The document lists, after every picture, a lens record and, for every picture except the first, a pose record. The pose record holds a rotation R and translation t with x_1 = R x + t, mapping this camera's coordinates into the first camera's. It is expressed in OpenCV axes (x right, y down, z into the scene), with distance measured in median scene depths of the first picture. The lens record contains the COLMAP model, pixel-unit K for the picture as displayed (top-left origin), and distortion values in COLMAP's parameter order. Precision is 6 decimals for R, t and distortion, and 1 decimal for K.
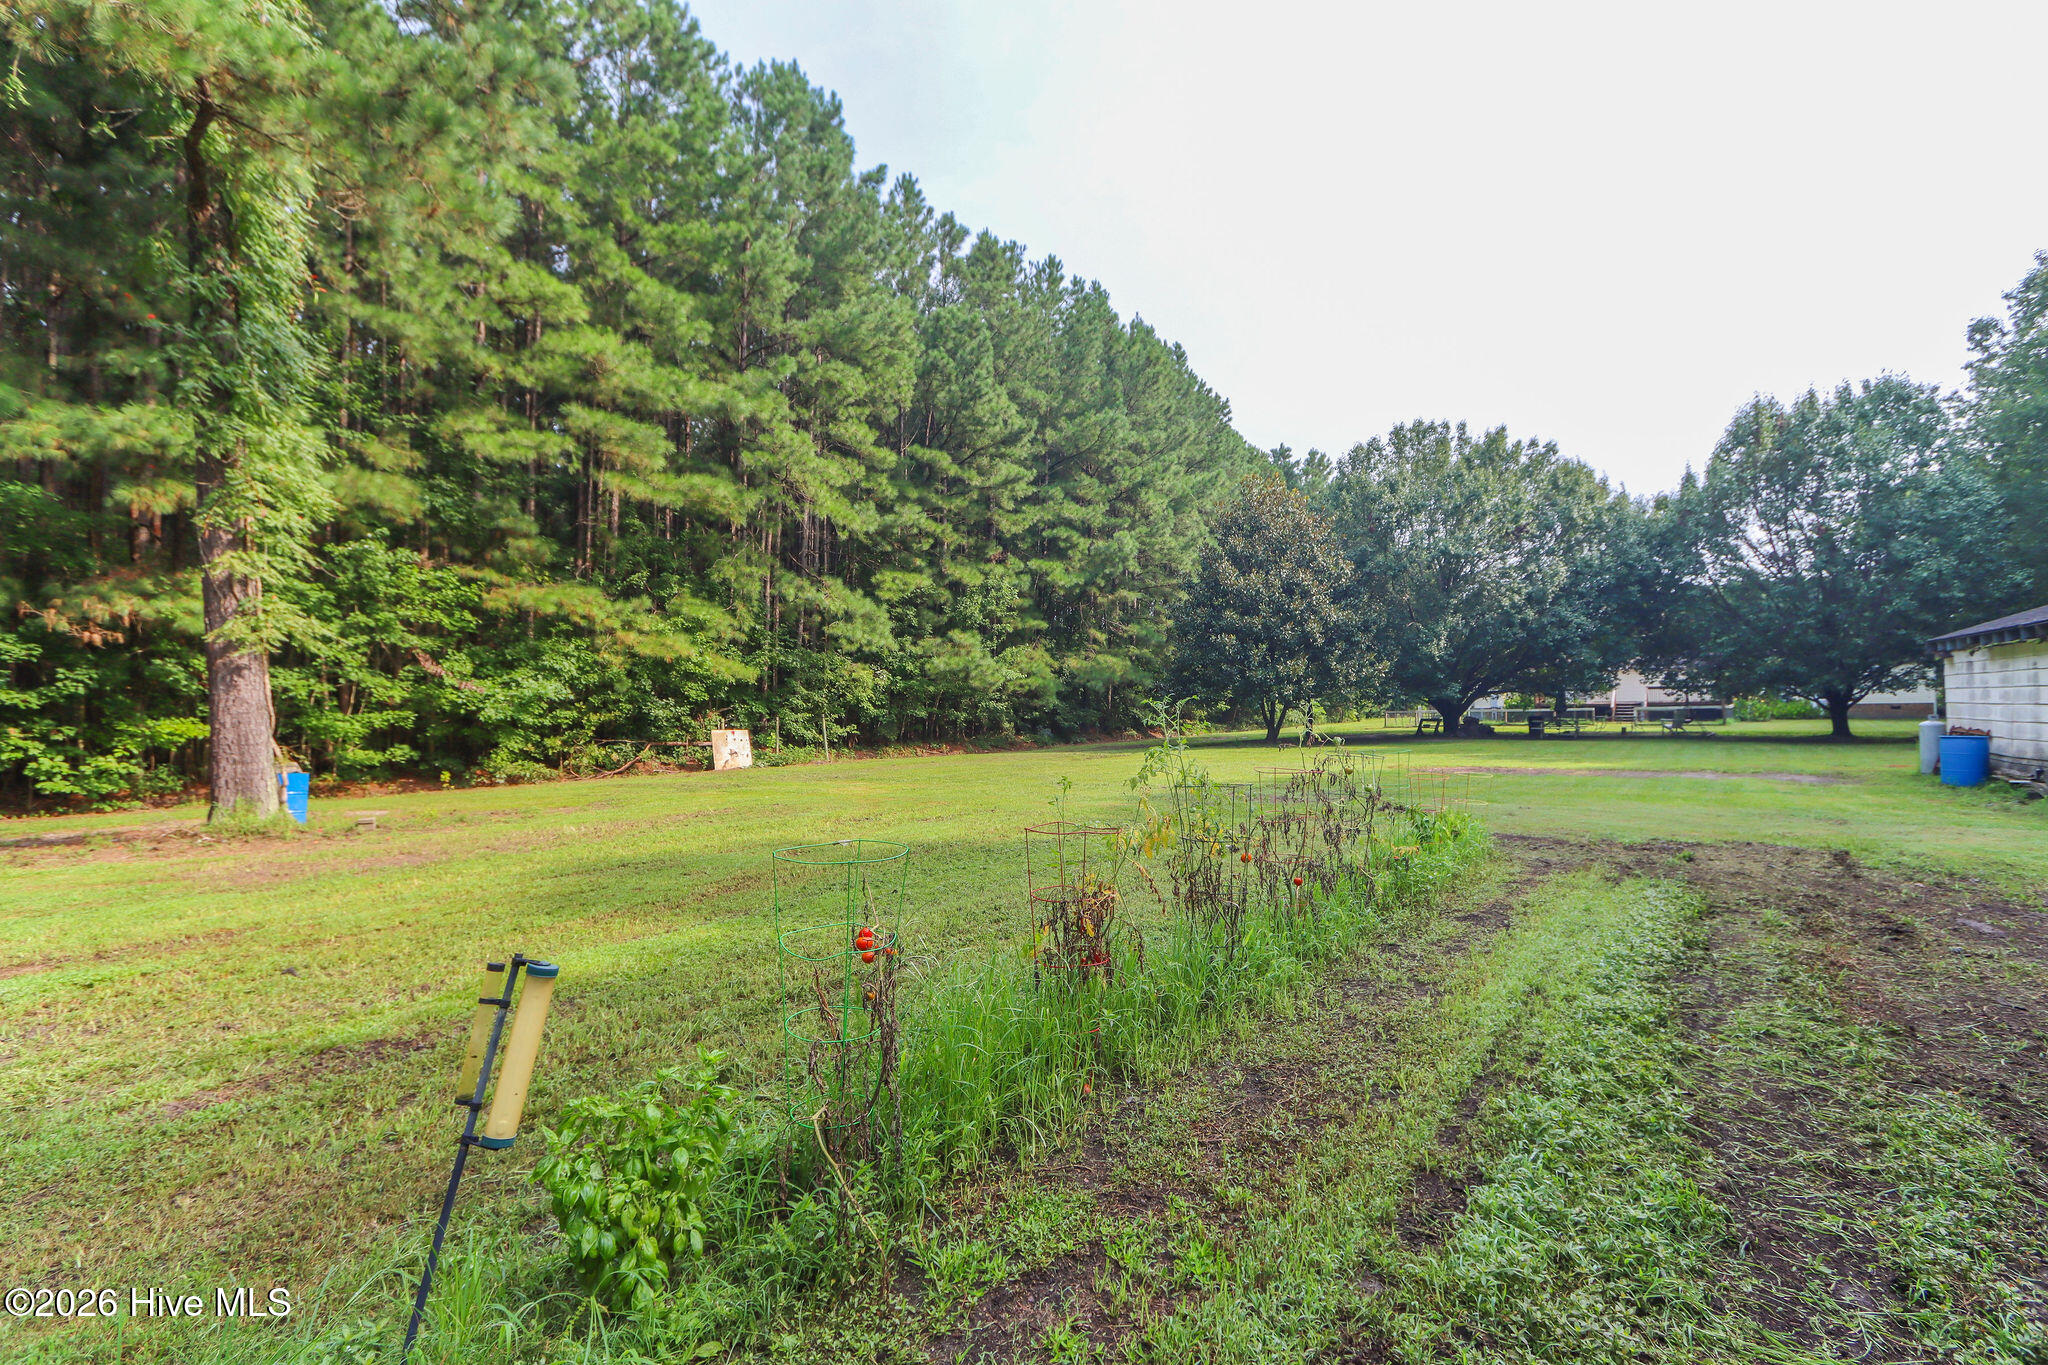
lens RADIAL K [[985.5, 0, 1014.6], [0, 985.5, 688.5], [0, 0, 1]] dist [-0.000772, 0.004664]
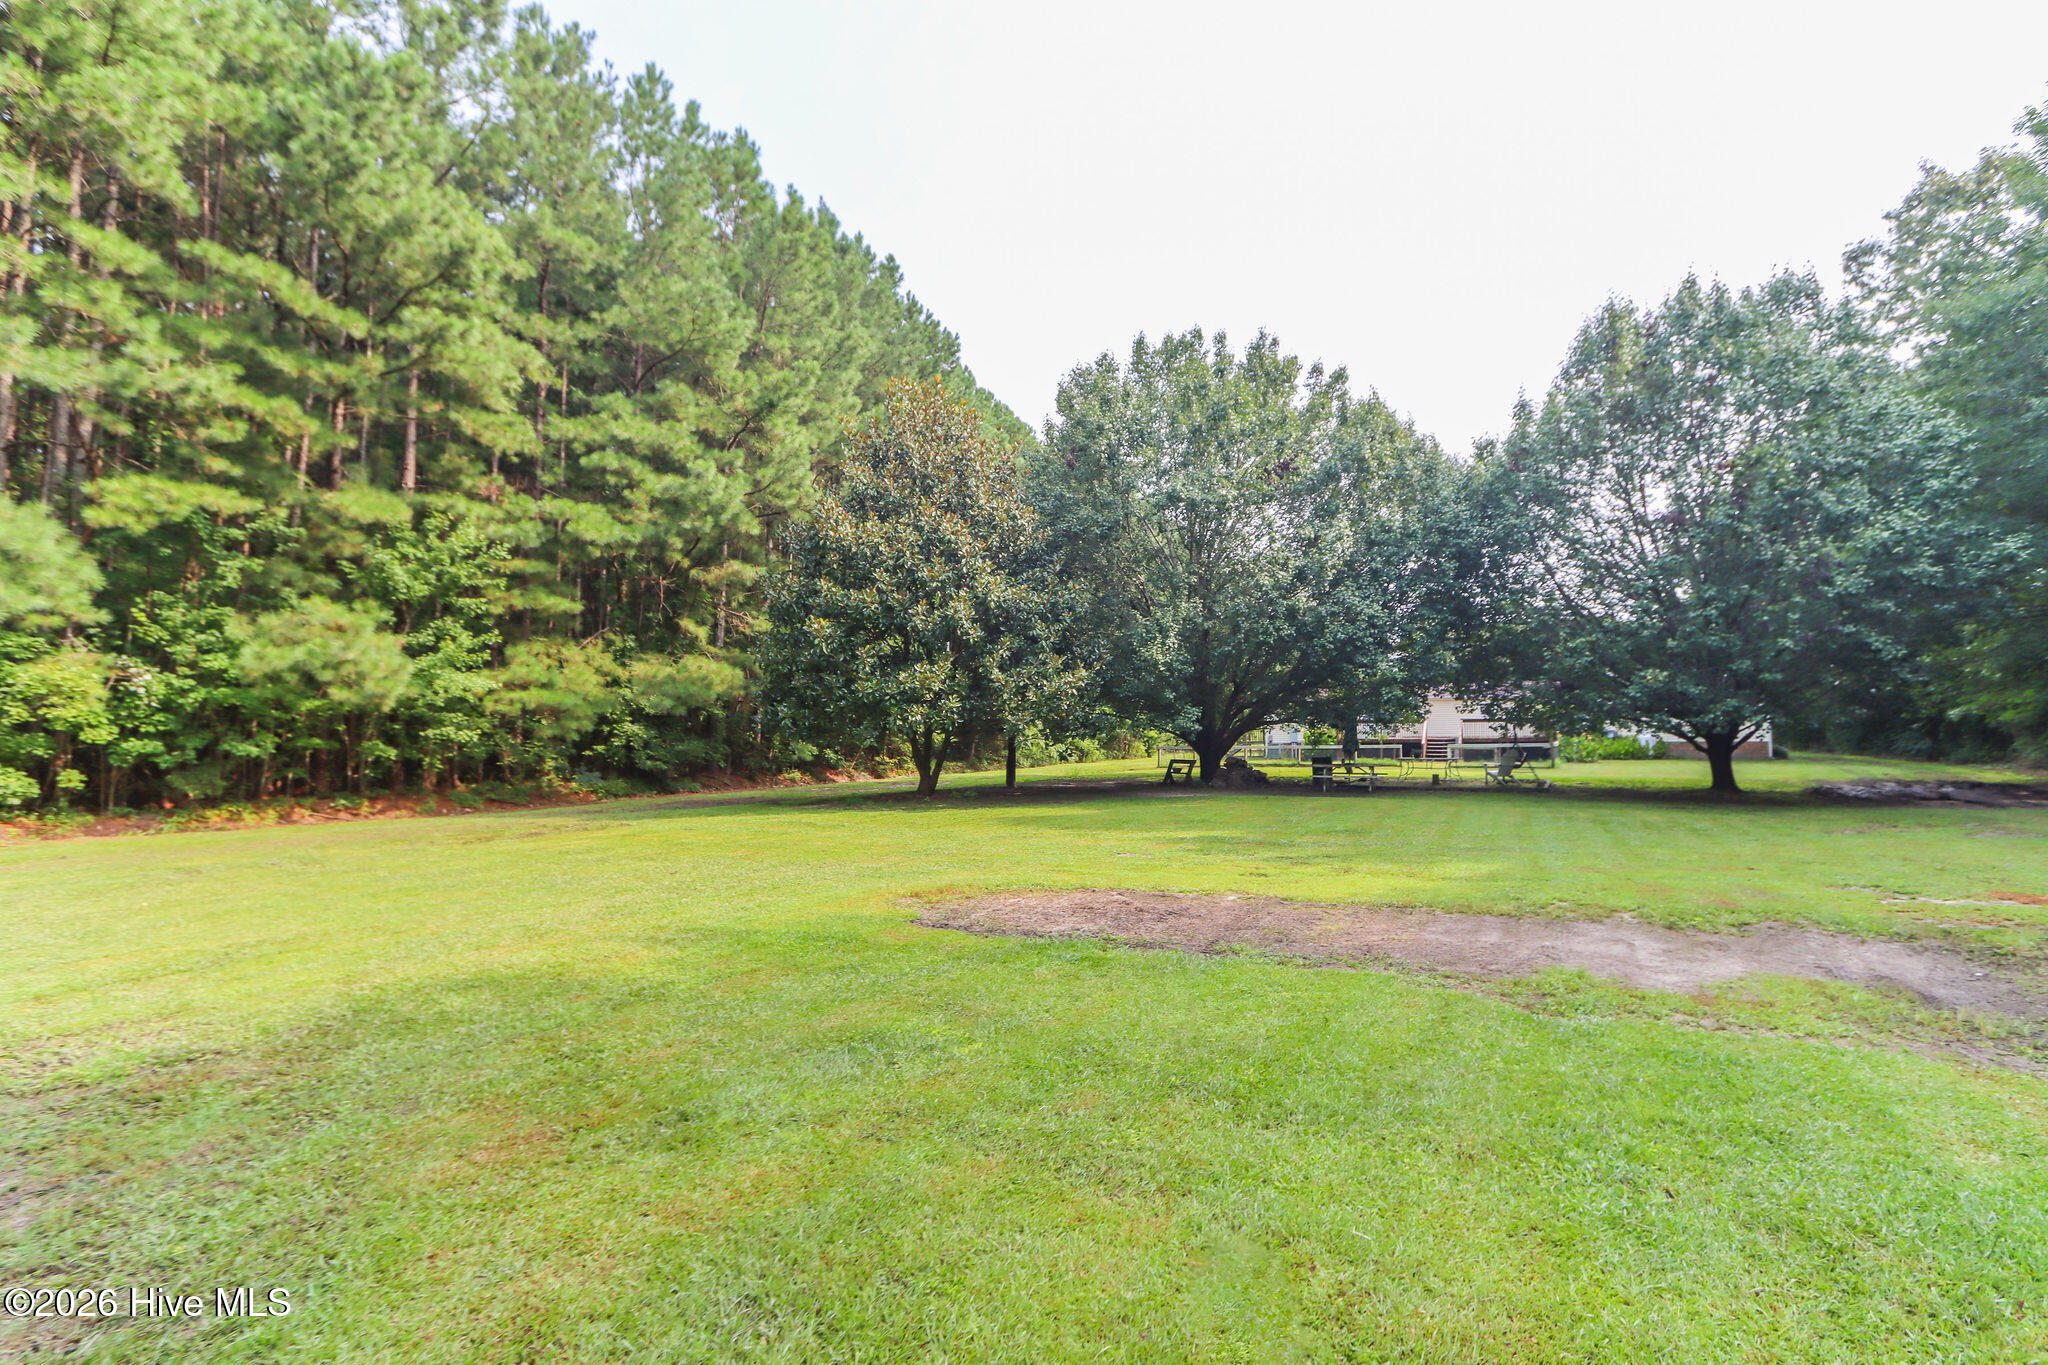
lens RADIAL K [[985.5, 0, 1030.6], [0, 985.5, 684.1], [0, 0, 1]] dist [-0.000772, 0.004664]
pose [[0.986460, 0.016510, 0.163172, 0.223453], [-0.010917, 0.999324, -0.035118, 0.003448], [-0.163641, 0.032862, 0.985972, 0.362811]]
